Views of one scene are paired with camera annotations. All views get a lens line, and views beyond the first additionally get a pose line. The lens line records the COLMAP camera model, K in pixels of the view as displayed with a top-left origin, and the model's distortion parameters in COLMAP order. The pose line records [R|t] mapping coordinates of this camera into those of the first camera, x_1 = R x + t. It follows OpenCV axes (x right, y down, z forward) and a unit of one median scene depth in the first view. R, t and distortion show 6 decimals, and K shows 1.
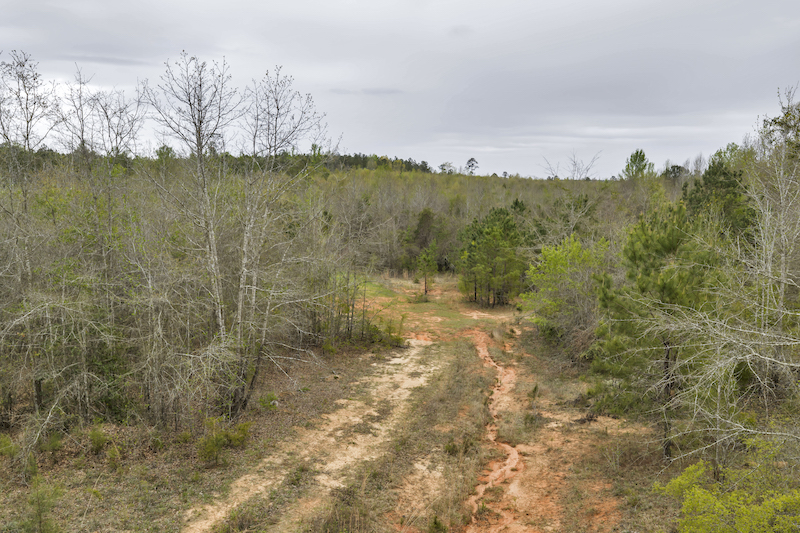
lens RADIAL K [[659.2, 0, 404.2], [0, 659.2, 266.8], [0, 0, 1]] dist [0.013733, -0.017969]
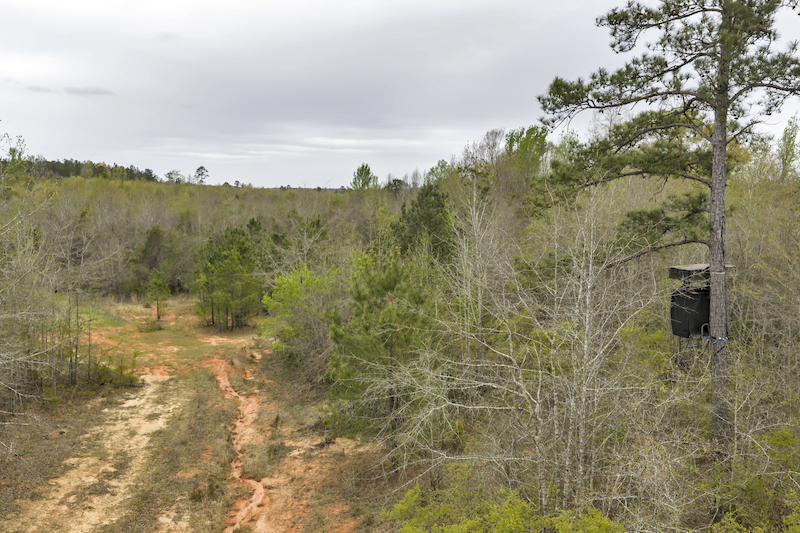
lens RADIAL K [[659.2, 0, 404.2], [0, 659.2, 266.8], [0, 0, 1]] dist [0.013733, -0.017969]
pose [[0.922474, -0.042616, 0.383699, -0.005051], [0.046801, 0.998903, -0.001573, -0.032528], [-0.383211, 0.019409, 0.923457, -0.035259]]
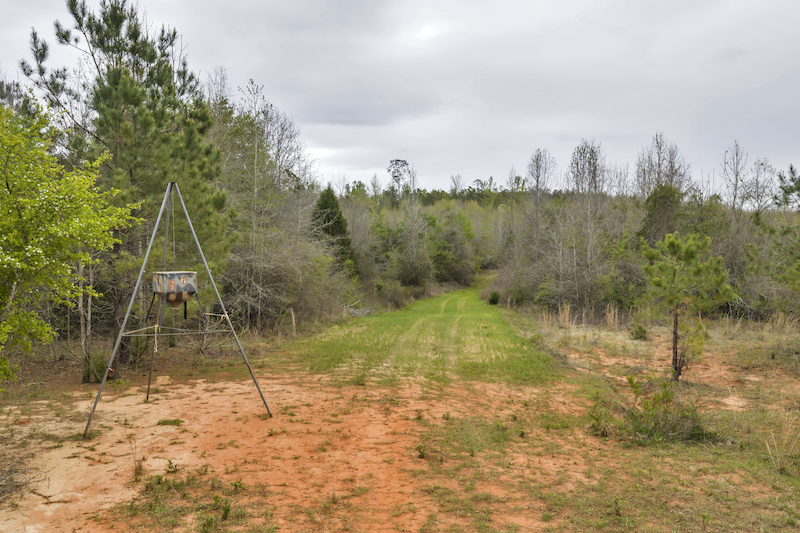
lens RADIAL K [[659.2, 0, 404.2], [0, 659.2, 266.8], [0, 0, 1]] dist [0.013733, -0.017969]
pose [[0.947072, 0.013428, -0.320741, 0.025450], [-0.039557, 0.996392, -0.075088, 0.037913], [0.318576, 0.083801, 0.944186, 1.325803]]
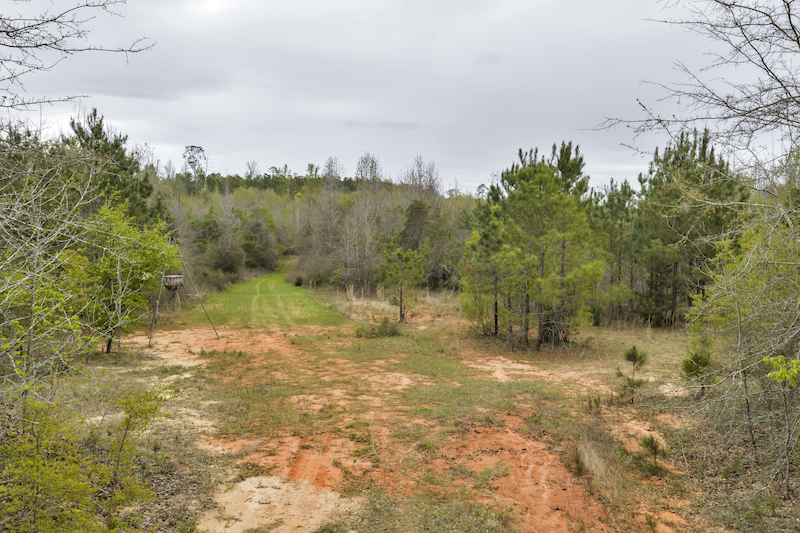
lens RADIAL K [[659.2, 0, 404.2], [0, 659.2, 266.8], [0, 0, 1]] dist [0.013733, -0.017969]
pose [[0.999877, 0.004619, -0.014986, 0.080124], [-0.005406, 0.998582, -0.052960, 0.047600], [0.014720, 0.053035, 0.998484, 0.859274]]
